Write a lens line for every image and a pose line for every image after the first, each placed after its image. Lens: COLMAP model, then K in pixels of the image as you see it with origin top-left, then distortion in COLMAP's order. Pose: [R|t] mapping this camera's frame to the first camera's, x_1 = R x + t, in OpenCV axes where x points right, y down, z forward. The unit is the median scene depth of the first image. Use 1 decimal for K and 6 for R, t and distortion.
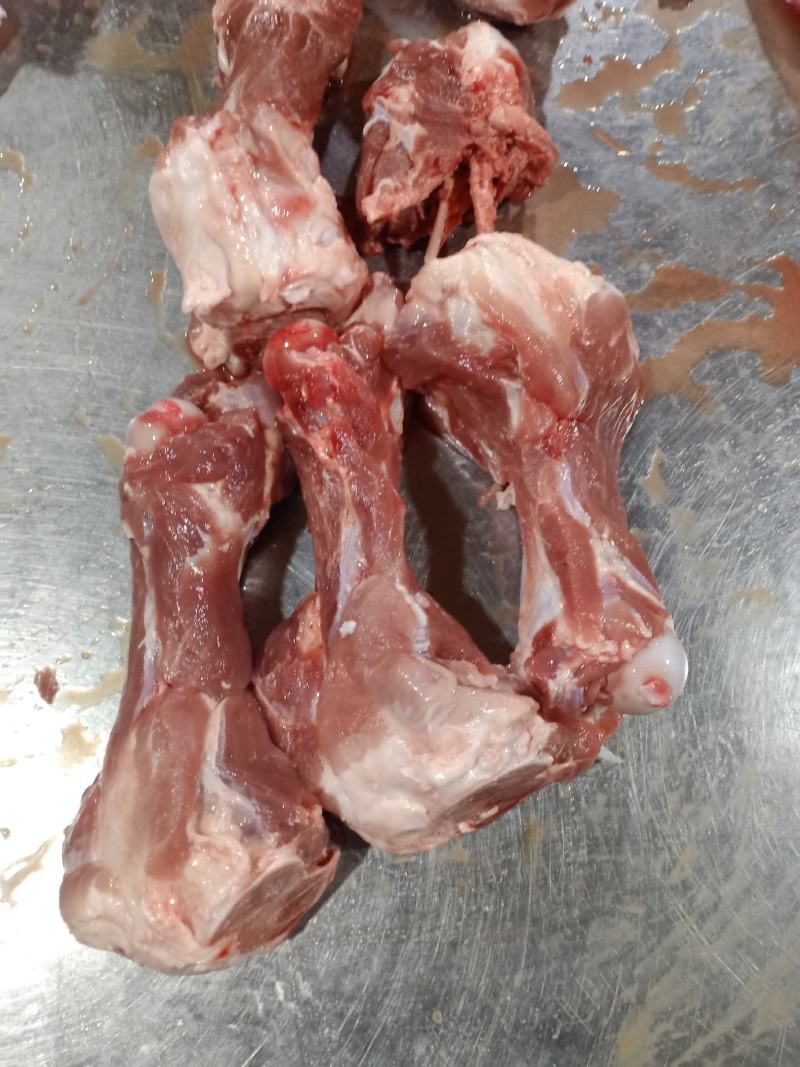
lens RADIAL K [[855.0, 0, 396.5], [0, 855.0, 555.1], [0, 0, 1]] dist [0.016422, -0.091784]
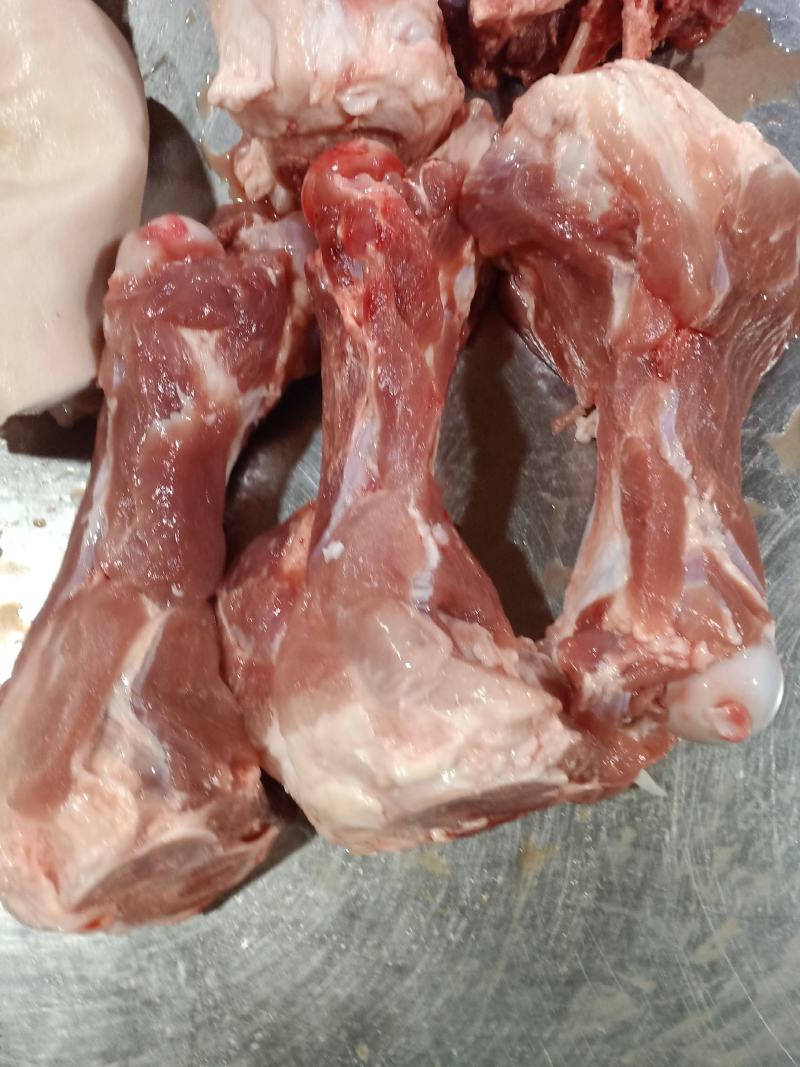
lens RADIAL K [[859.8, 0, 393.6], [0, 859.8, 558.8], [0, 0, 1]] dist [0.008155, -0.081447]
pose [[0.974682, 0.196183, -0.107270, 0.071521], [-0.187501, 0.978504, 0.085872, 0.016603], [0.121811, -0.063584, 0.990515, 0.236663]]
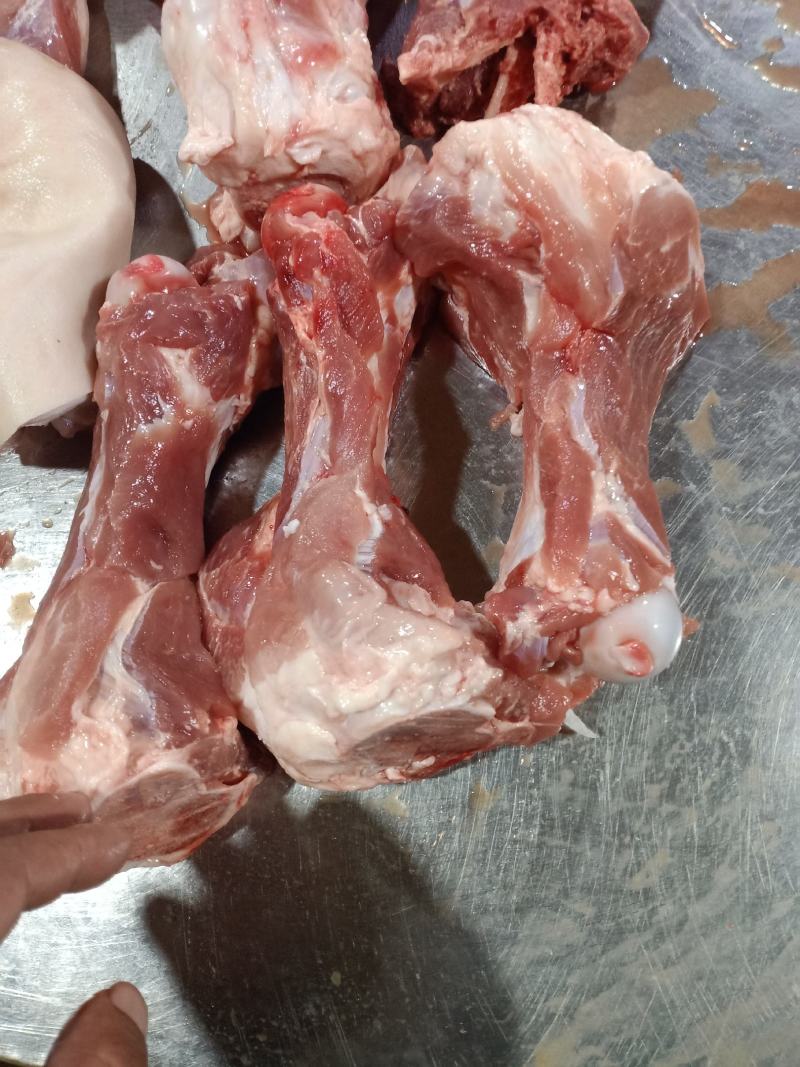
lens RADIAL K [[855.0, 0, 396.5], [0, 855.0, 555.1], [0, 0, 1]] dist [0.016422, -0.091784]
pose [[0.977816, 0.154736, -0.141185, 0.165097], [-0.150595, 0.987801, 0.039628, 0.058396], [0.145594, -0.017488, 0.989190, 0.129912]]
